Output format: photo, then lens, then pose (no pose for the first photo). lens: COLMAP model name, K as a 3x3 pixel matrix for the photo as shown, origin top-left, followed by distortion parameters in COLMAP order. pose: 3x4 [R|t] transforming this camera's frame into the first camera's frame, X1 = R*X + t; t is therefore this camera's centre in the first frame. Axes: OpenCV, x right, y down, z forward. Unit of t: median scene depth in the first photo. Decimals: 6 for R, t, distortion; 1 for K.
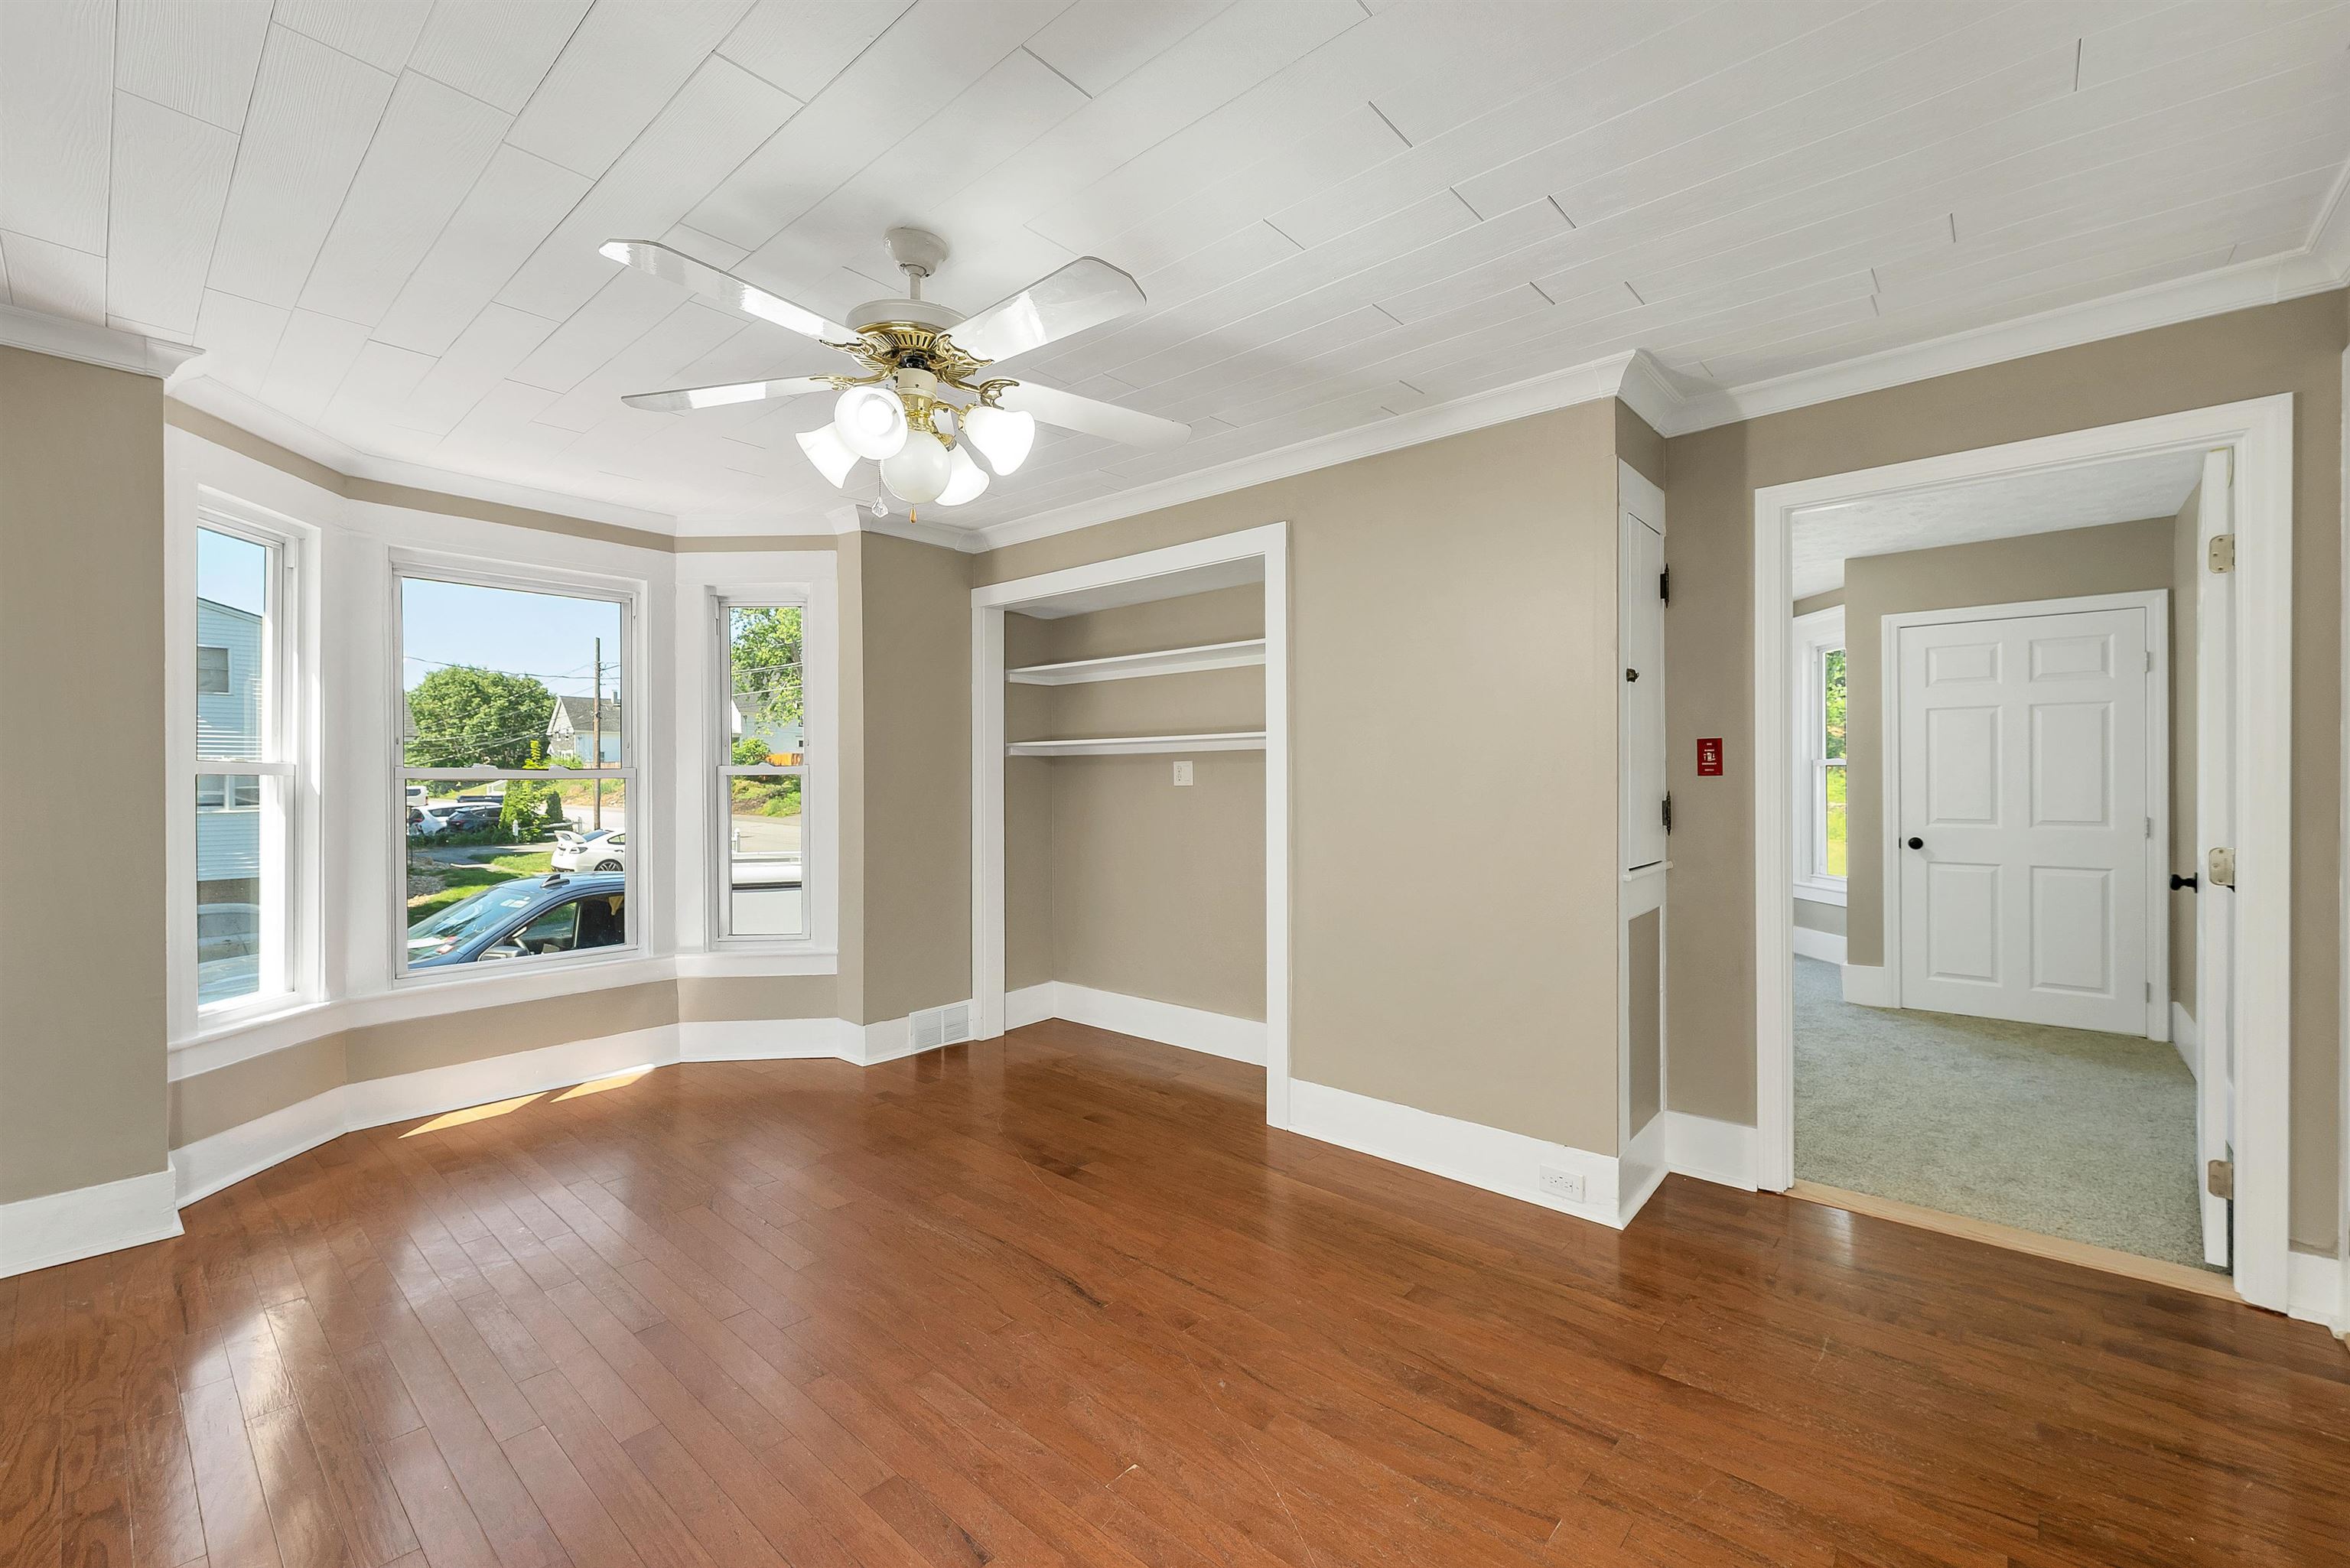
lens RADIAL K [[965.1, 0, 1175.2], [0, 965.1, 785.4], [0, 0, 1]] dist [-0.003003, 0.000079]
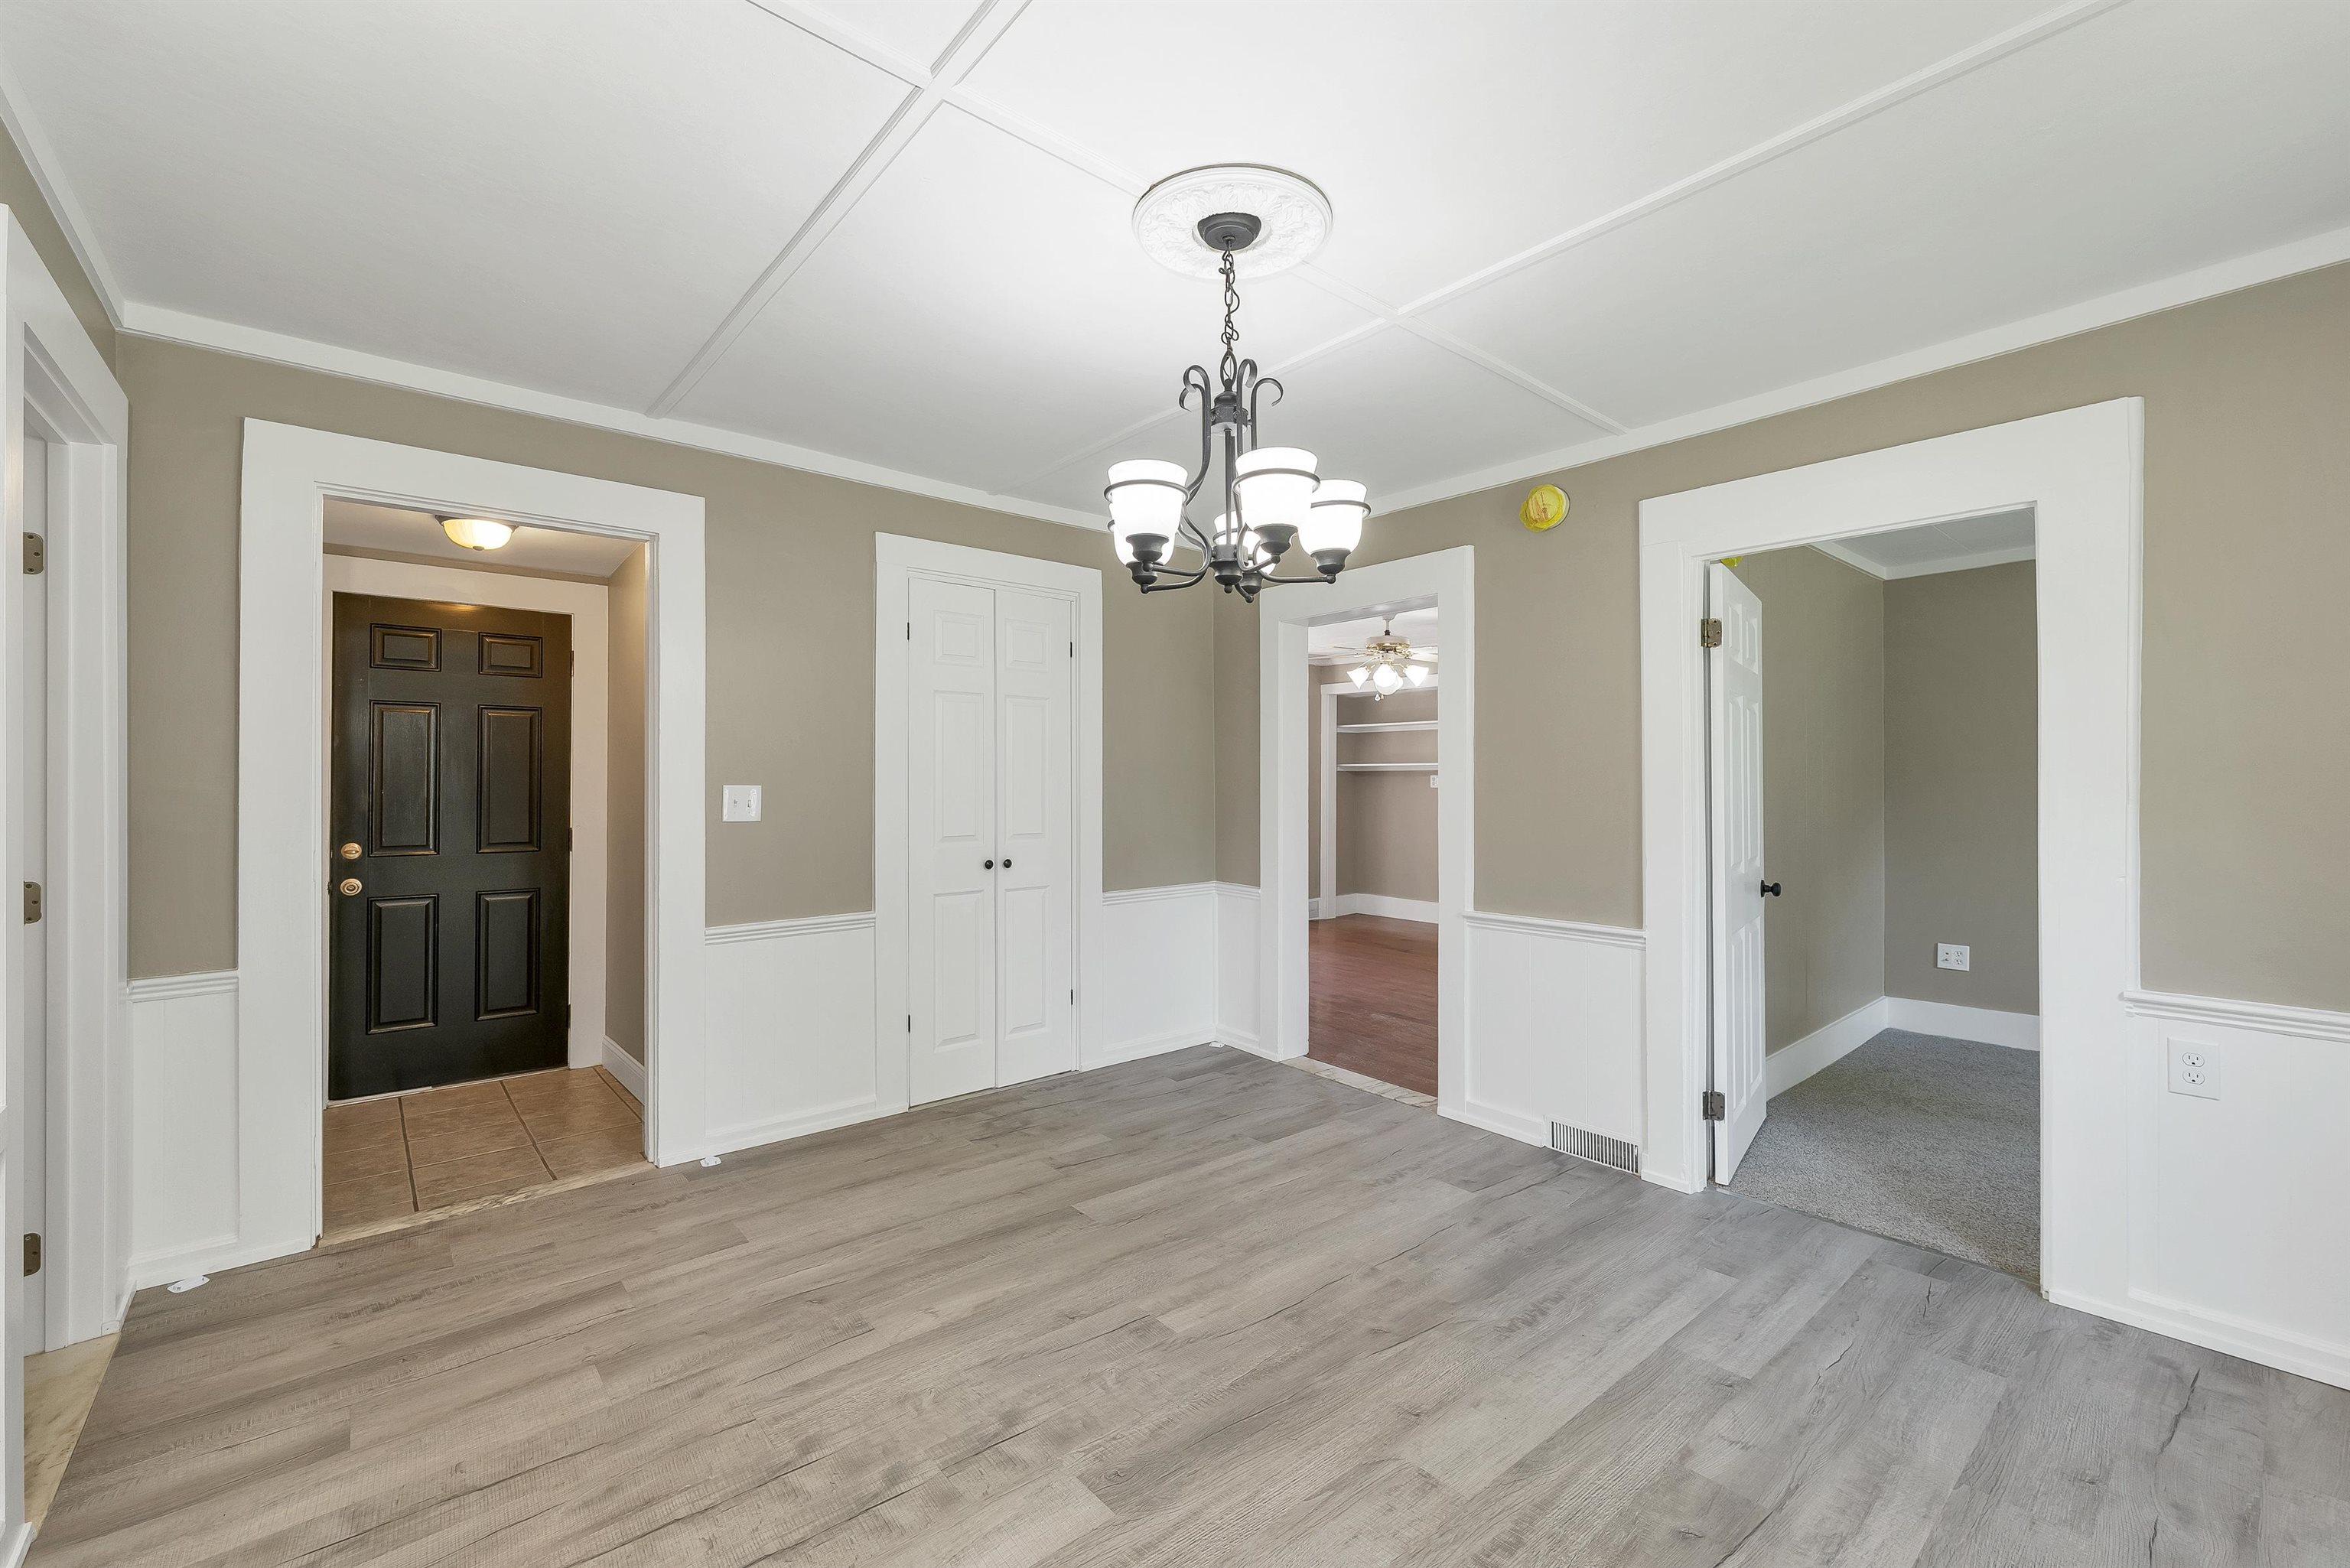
lens RADIAL K [[965.1, 0, 1176.7], [0, 965.1, 757.0], [0, 0, 1]] dist [-0.003003, 0.000079]
pose [[0.990269, 0.007573, -0.138960, -0.313603], [-0.011878, 0.999474, -0.030174, 0.003870], [0.138659, 0.031531, 0.989838, -1.307678]]
